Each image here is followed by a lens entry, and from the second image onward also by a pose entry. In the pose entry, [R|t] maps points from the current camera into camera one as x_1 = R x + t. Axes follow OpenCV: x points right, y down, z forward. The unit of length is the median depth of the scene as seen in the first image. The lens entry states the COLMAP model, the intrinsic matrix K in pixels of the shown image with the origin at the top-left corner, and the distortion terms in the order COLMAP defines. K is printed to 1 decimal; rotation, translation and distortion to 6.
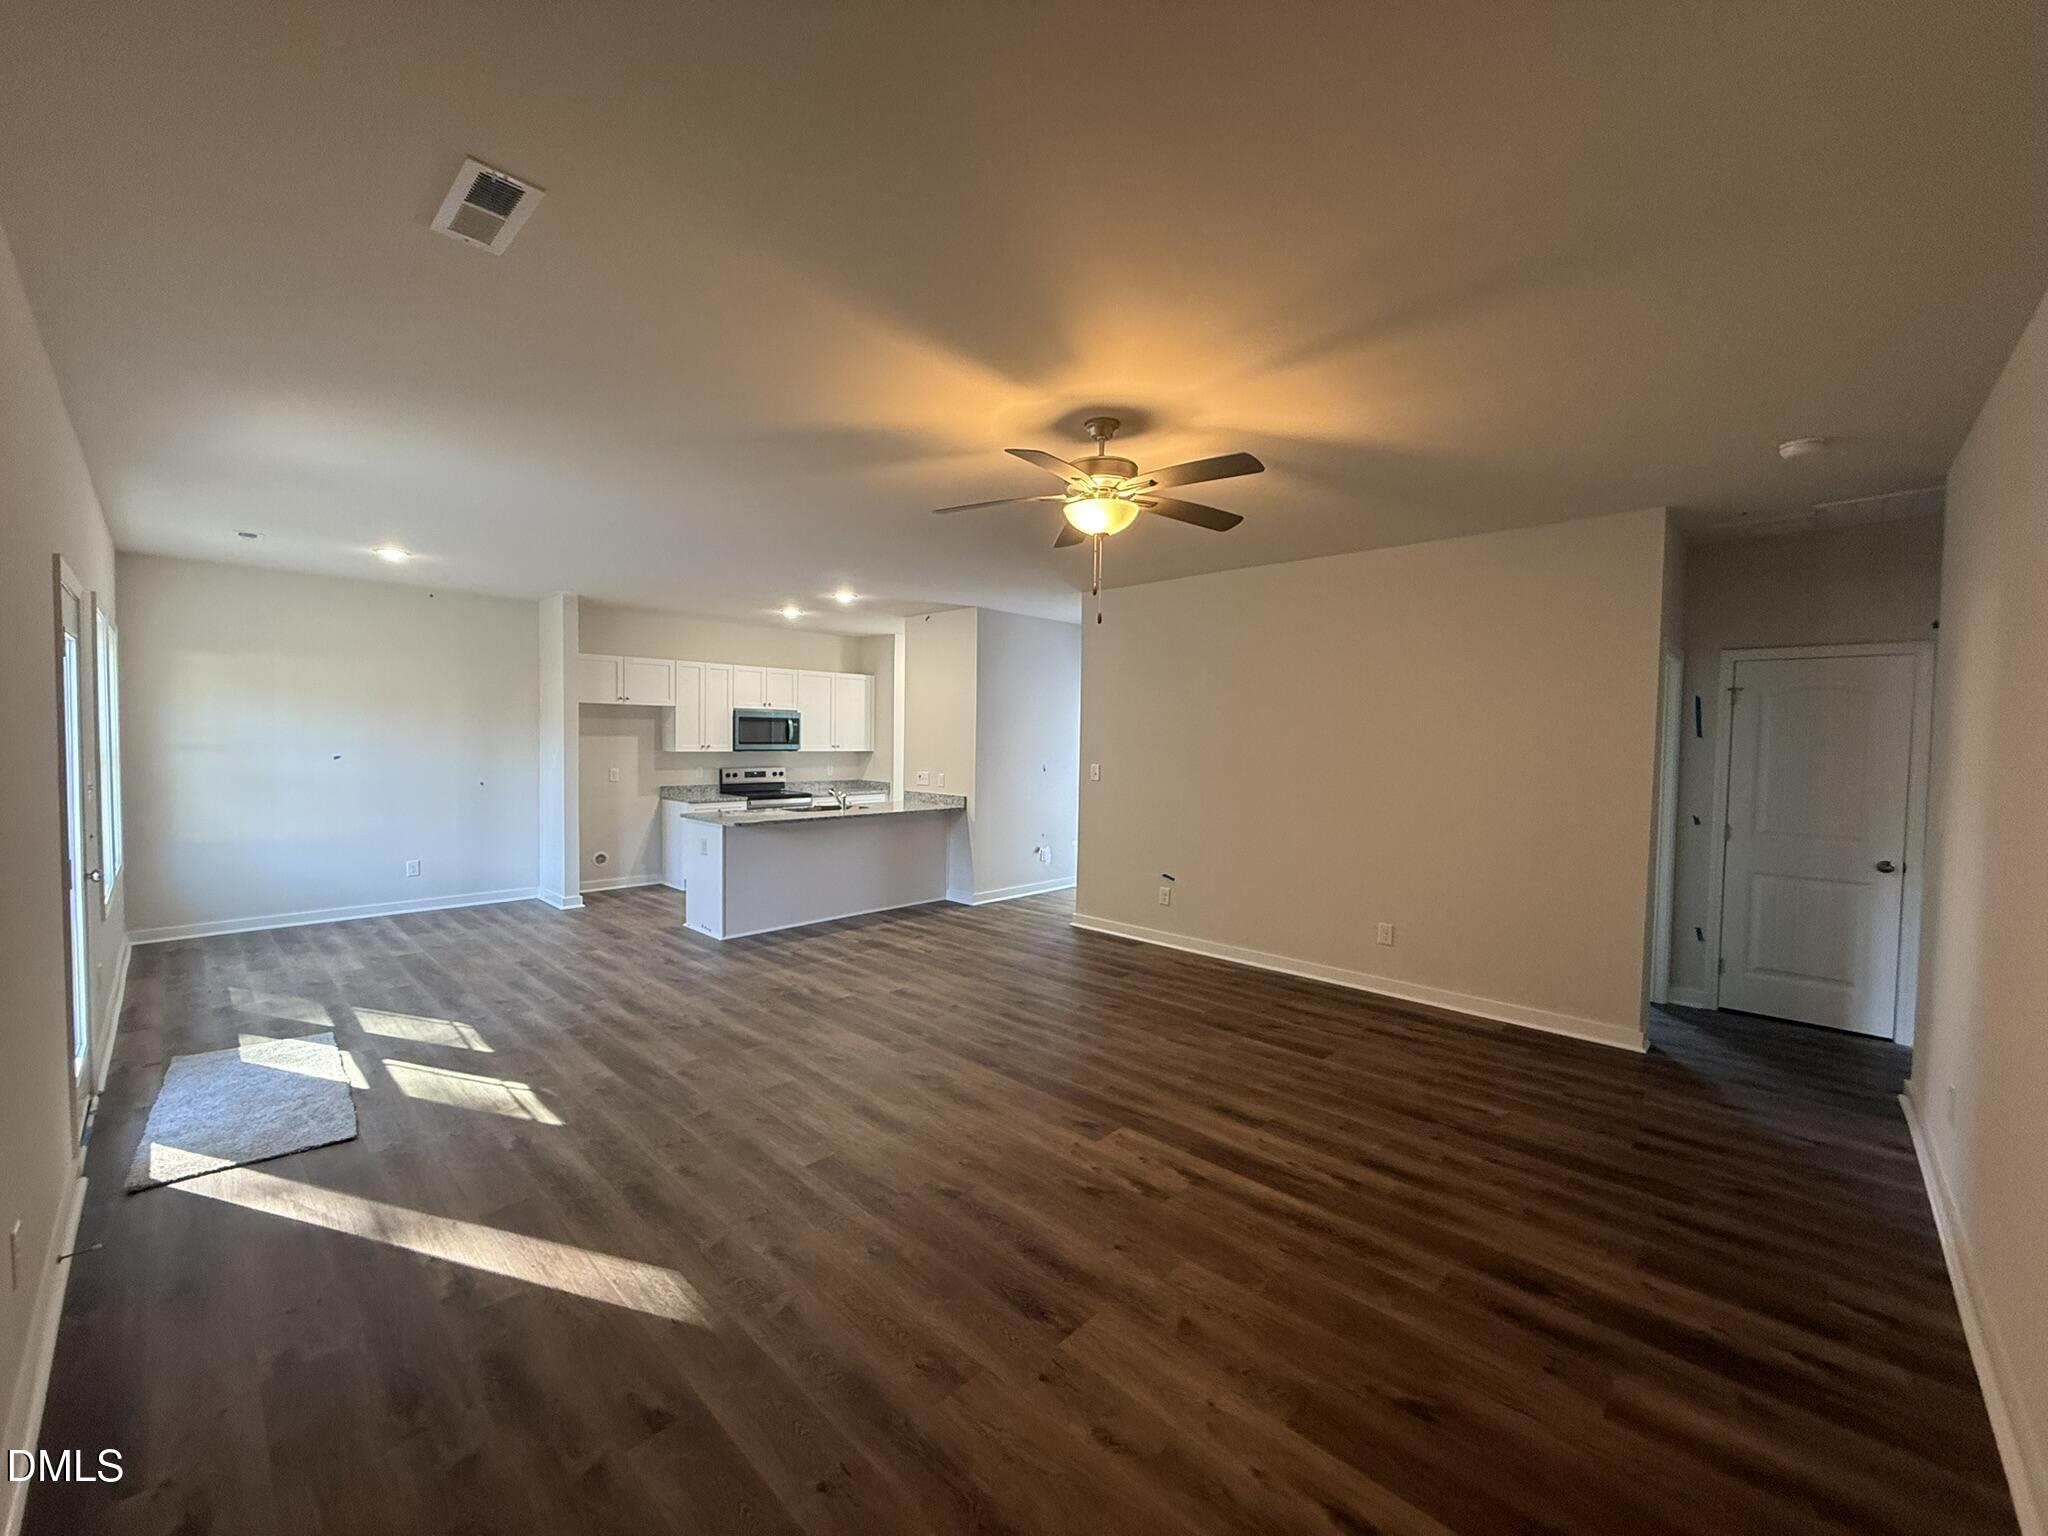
lens RADIAL K [[818.6, 0, 1021.1], [0, 818.6, 765.7], [0, 0, 1]] dist [-0.002130, 0.000685]
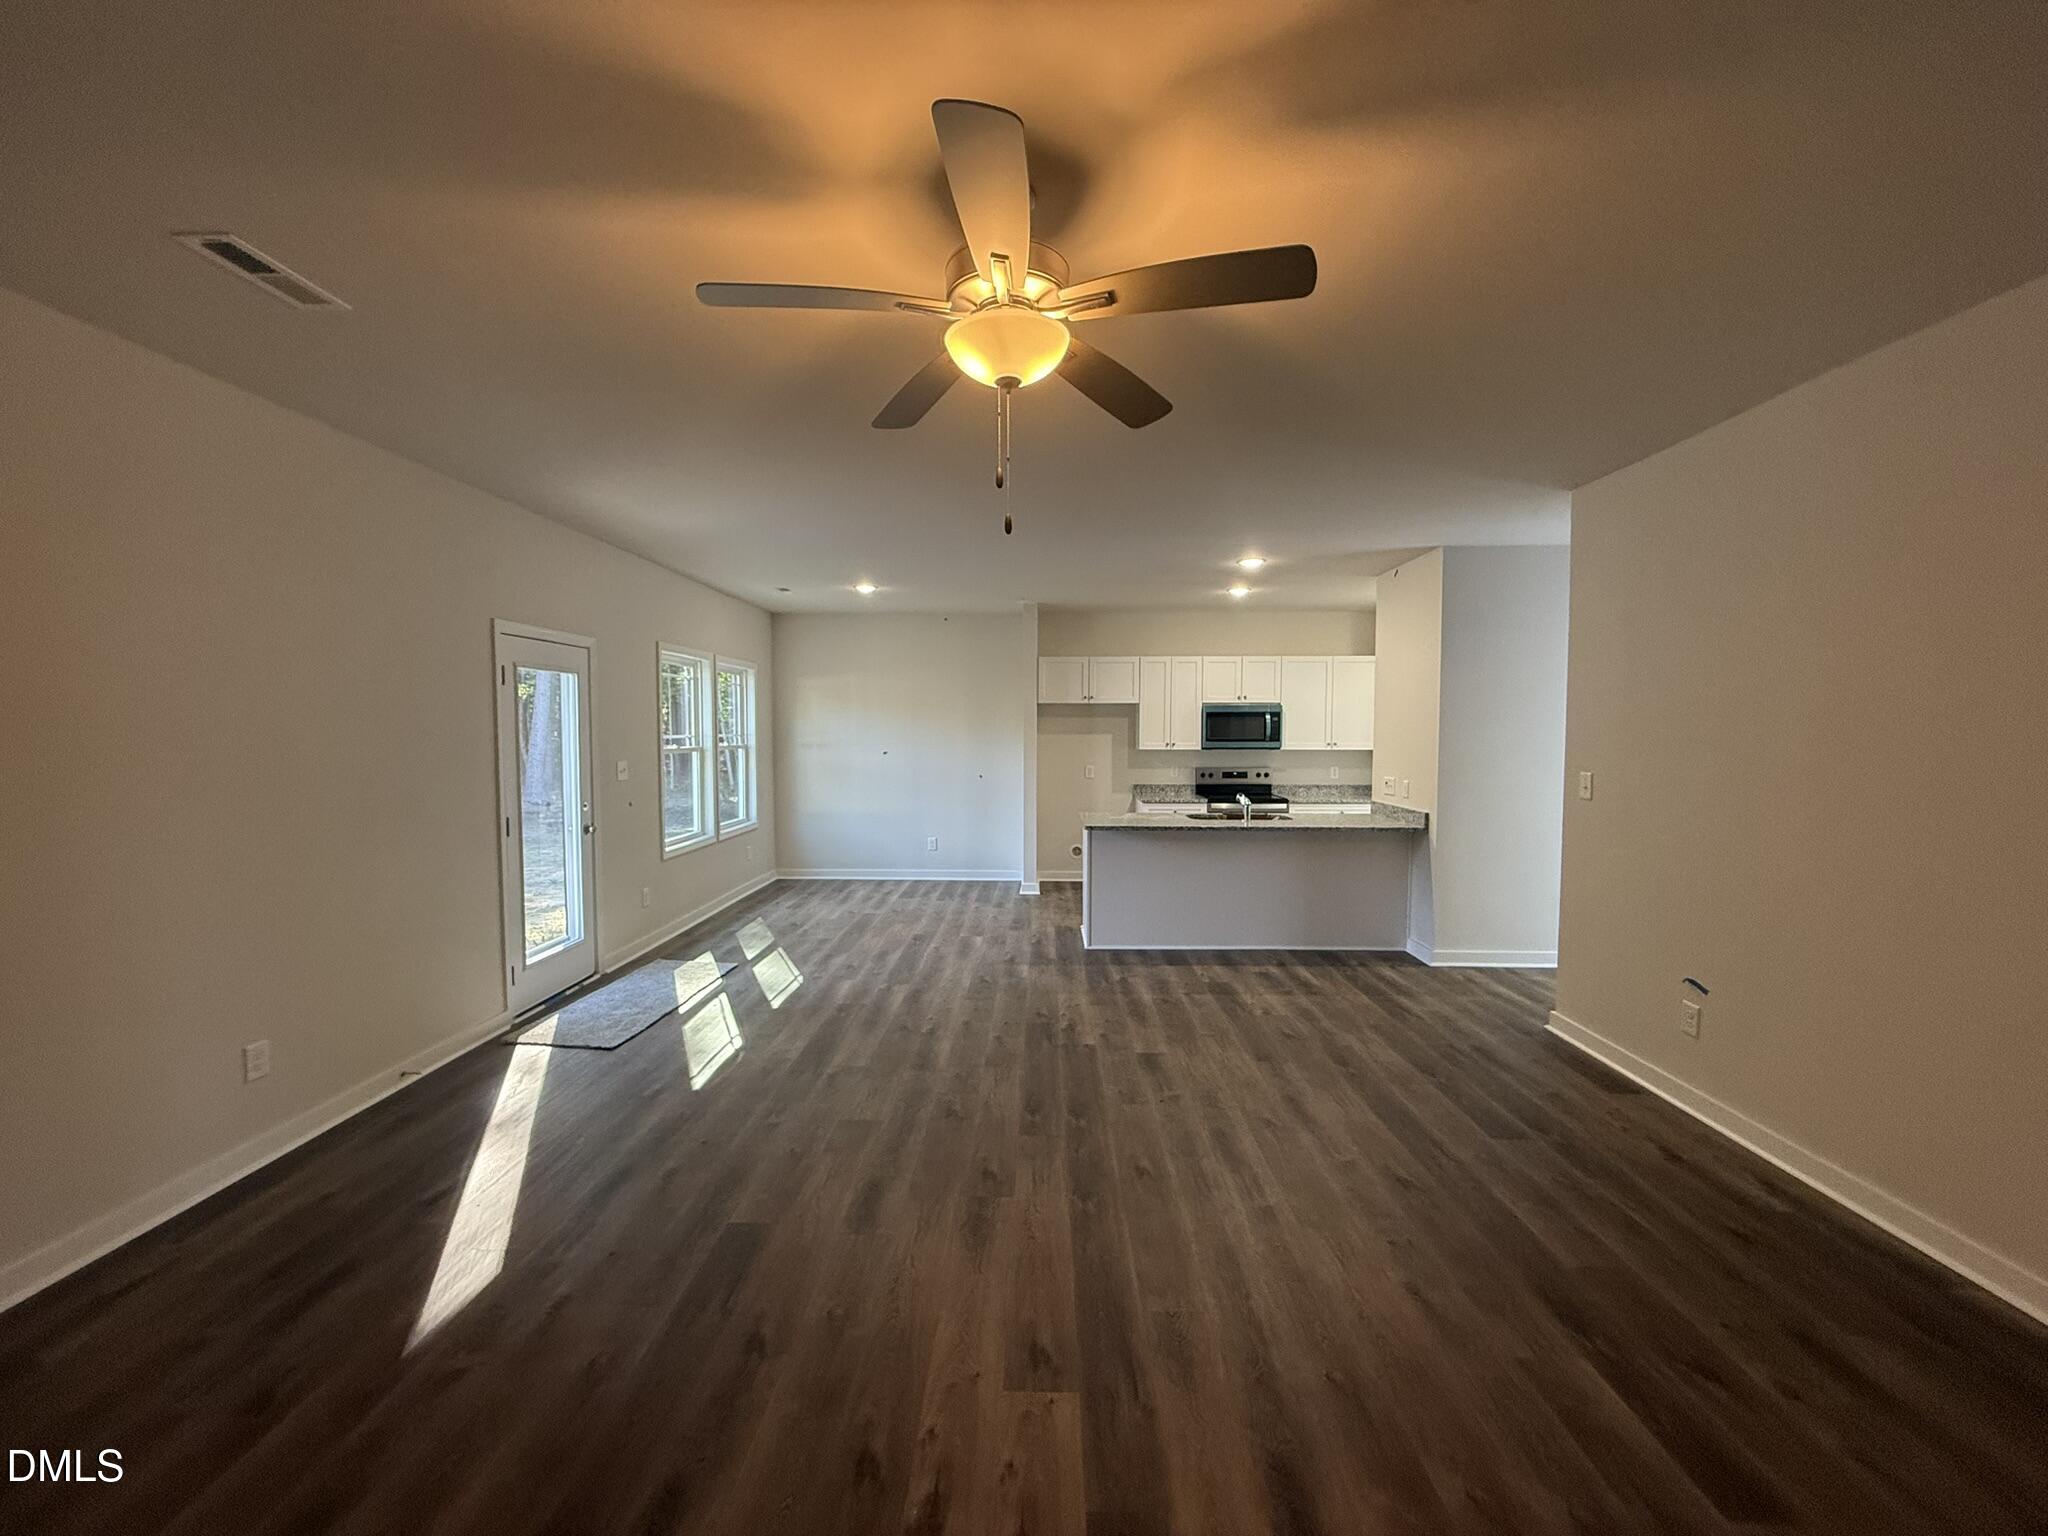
lens RADIAL K [[818.6, 0, 1011.4], [0, 818.6, 762.1], [0, 0, 1]] dist [-0.002130, 0.000685]
pose [[0.667016, 0.014212, -0.744908, 0.219523], [-0.016842, 0.999850, 0.003994, -0.003606], [0.744853, 0.009882, 0.667155, 0.241997]]
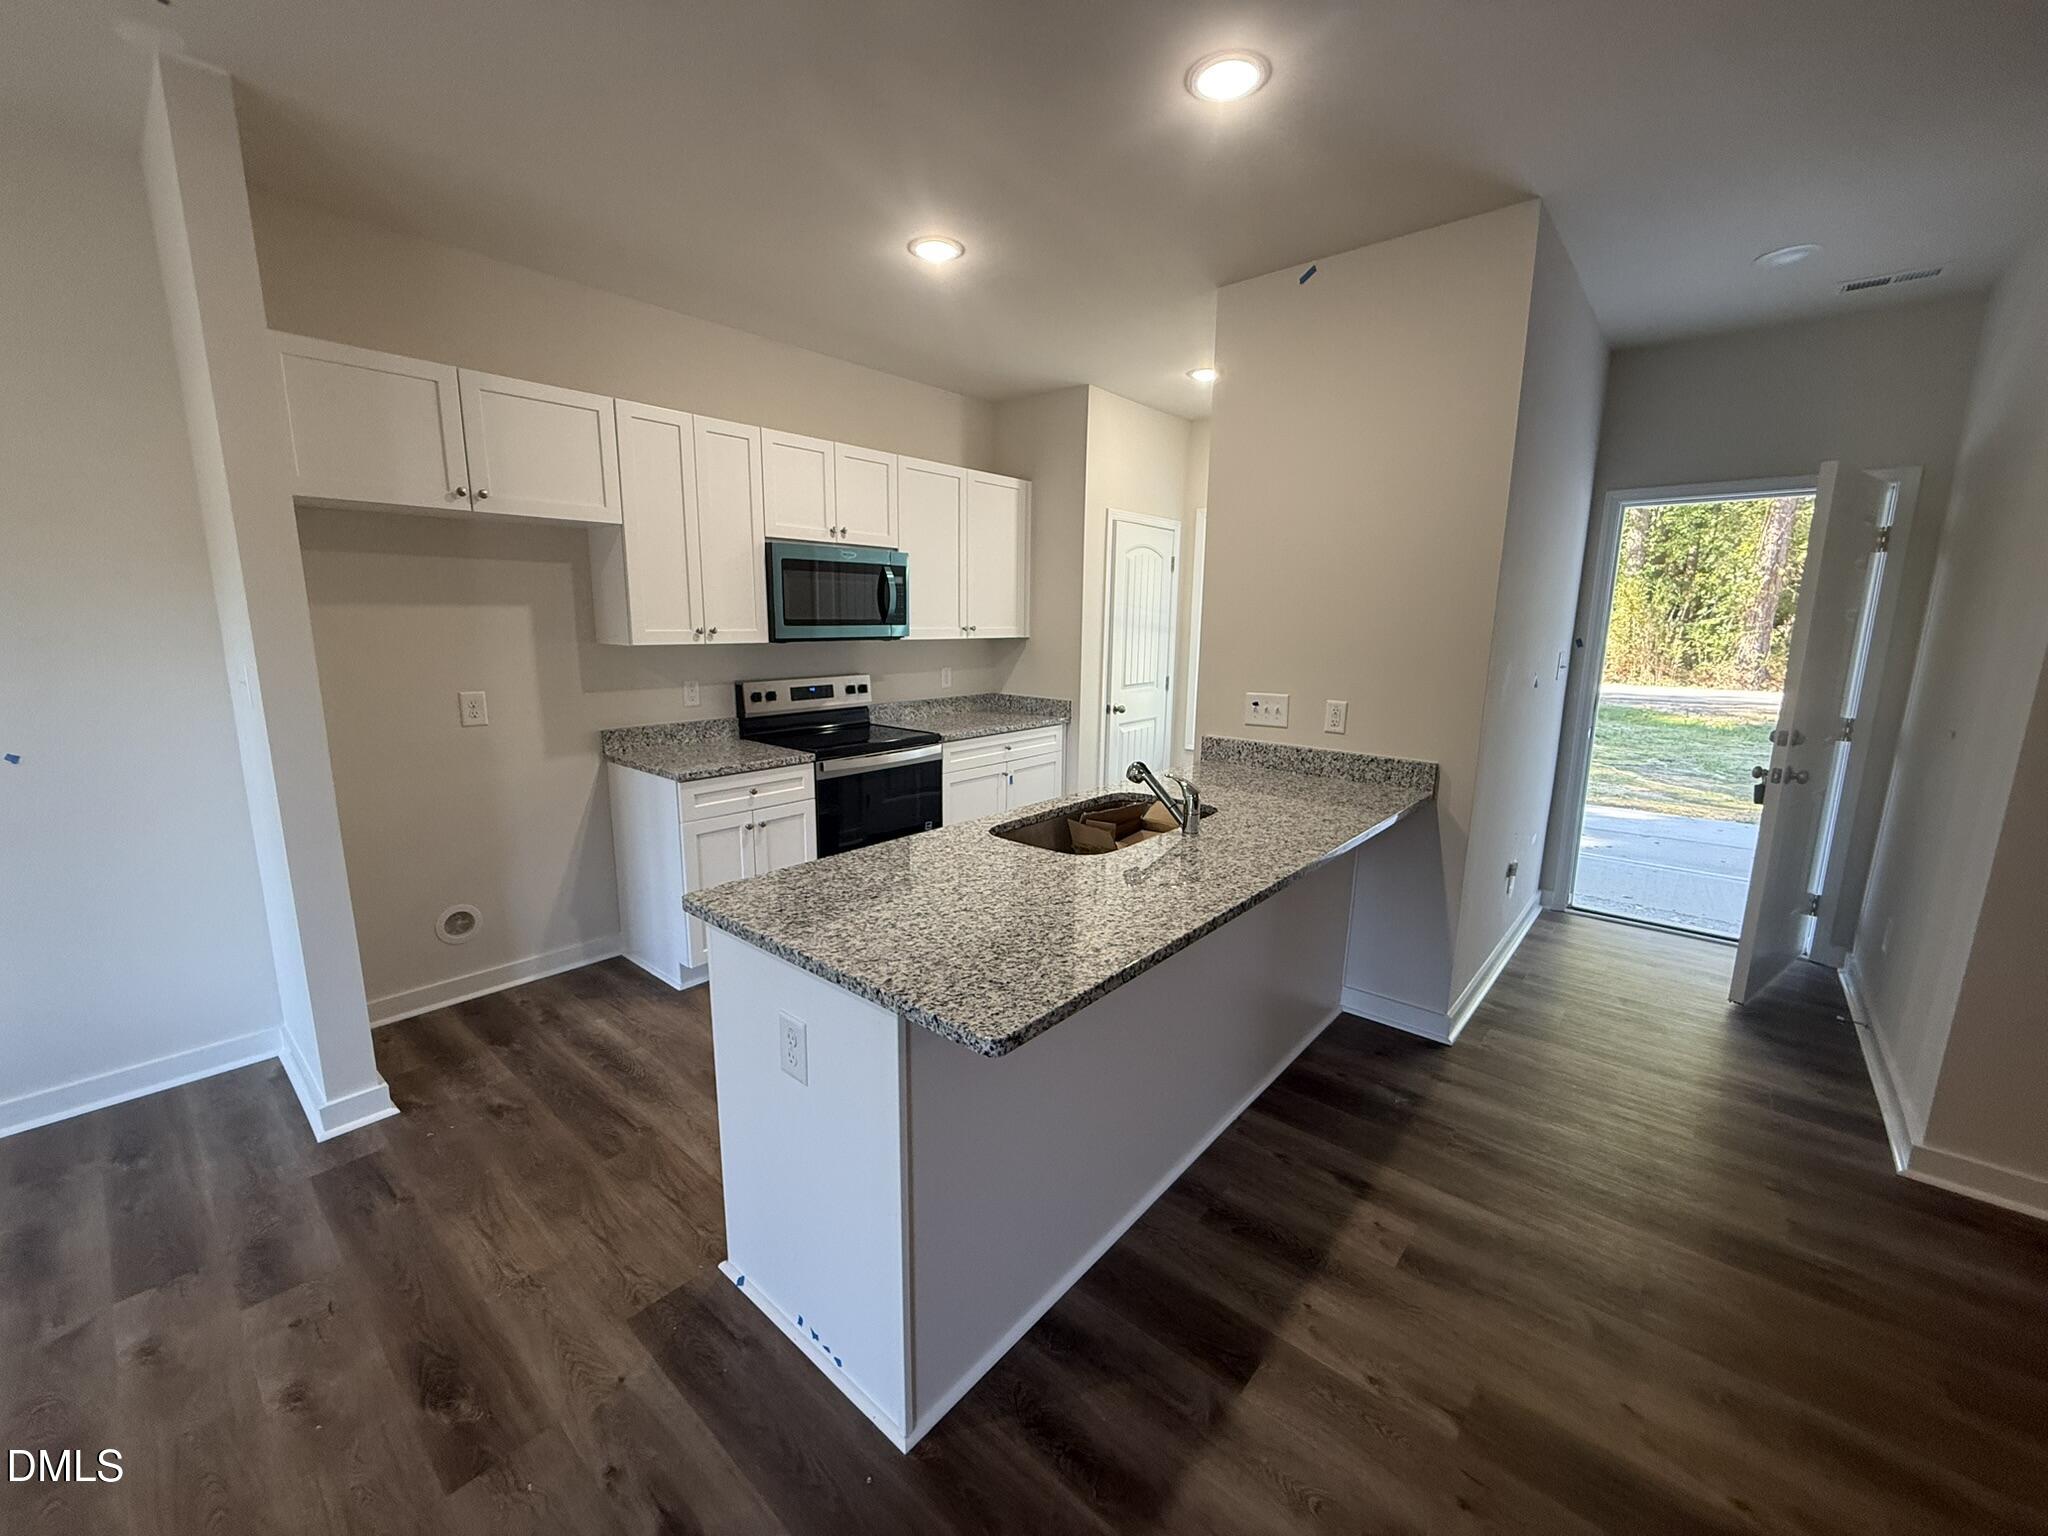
lens RADIAL K [[818.6, 0, 1018.3], [0, 818.6, 767.5], [0, 0, 1]] dist [-0.002130, 0.000685]
pose [[0.998271, -0.015268, 0.056757, -0.276987], [0.006656, 0.988824, 0.148941, -0.017444], [-0.058396, -0.148305, 0.987216, 0.630284]]
